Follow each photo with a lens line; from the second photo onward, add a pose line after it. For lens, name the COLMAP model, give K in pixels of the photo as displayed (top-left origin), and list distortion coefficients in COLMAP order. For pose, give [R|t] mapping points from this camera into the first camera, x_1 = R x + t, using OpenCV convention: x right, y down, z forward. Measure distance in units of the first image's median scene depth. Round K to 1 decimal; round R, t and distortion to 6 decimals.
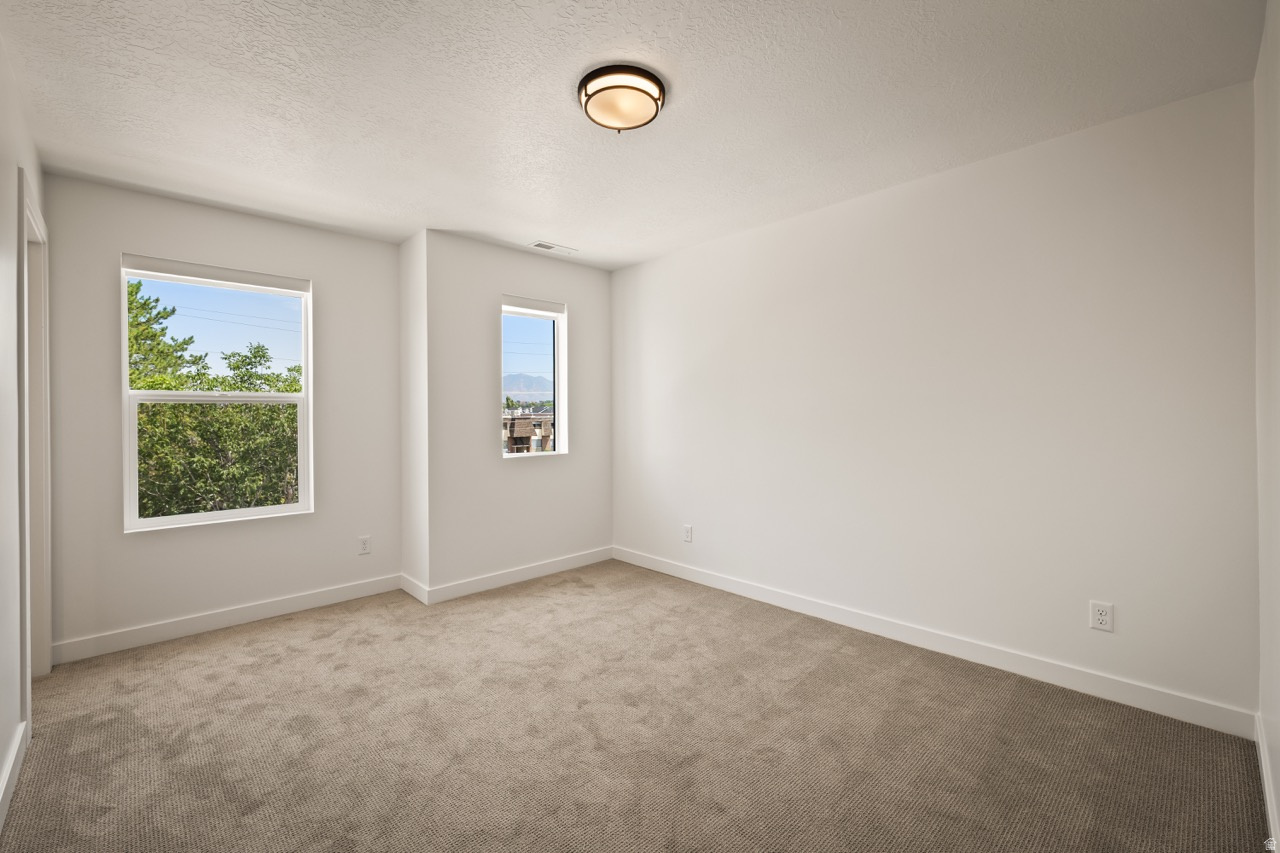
lens RADIAL K [[537.2, 0, 643.0], [0, 537.2, 421.1], [0, 0, 1]] dist [0.013835, 0.000244]
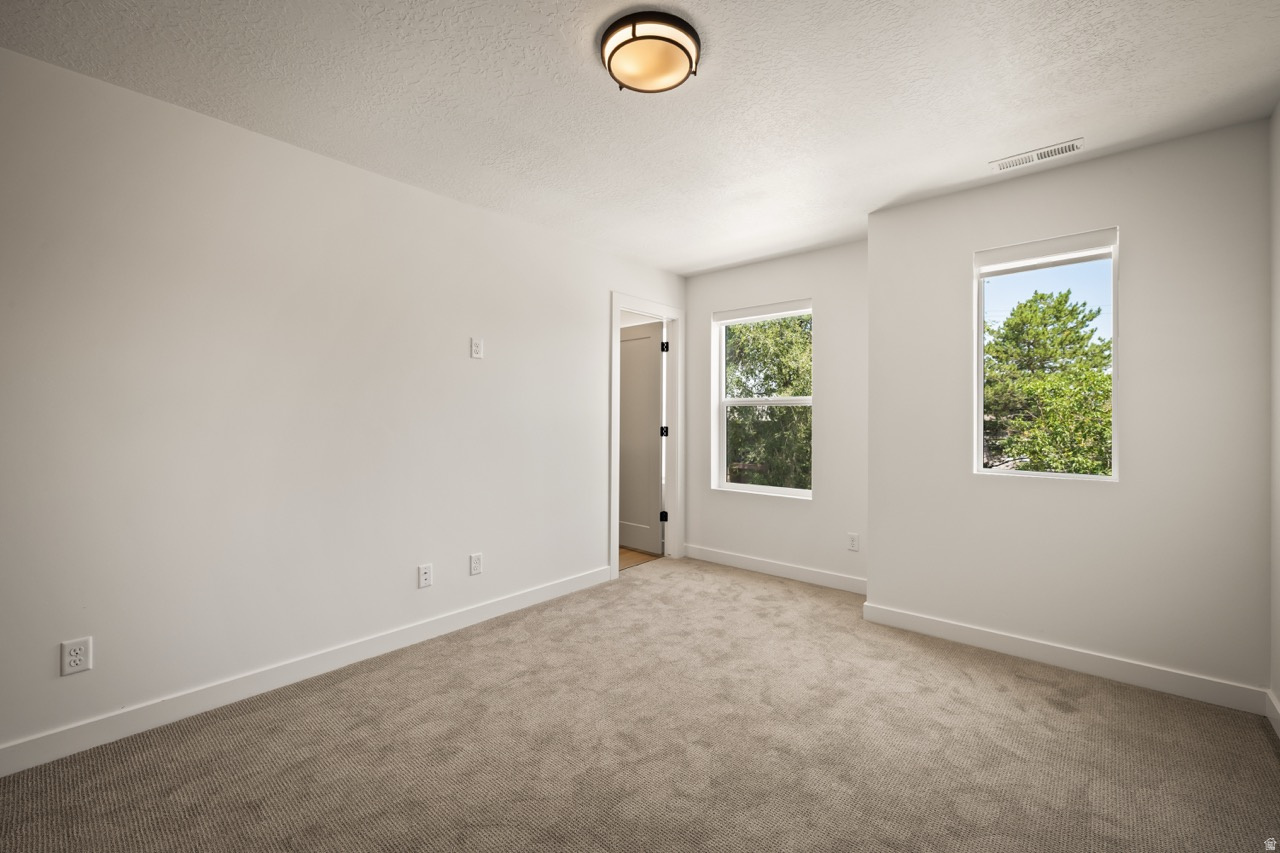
lens RADIAL K [[537.2, 0, 642.8], [0, 537.2, 415.6], [0, 0, 1]] dist [0.013835, 0.000244]
pose [[0.096370, 0.002730, -0.995342, 0.555359], [-0.012107, 0.999925, 0.001570, -0.009104], [0.995272, 0.011900, 0.096396, 0.595900]]
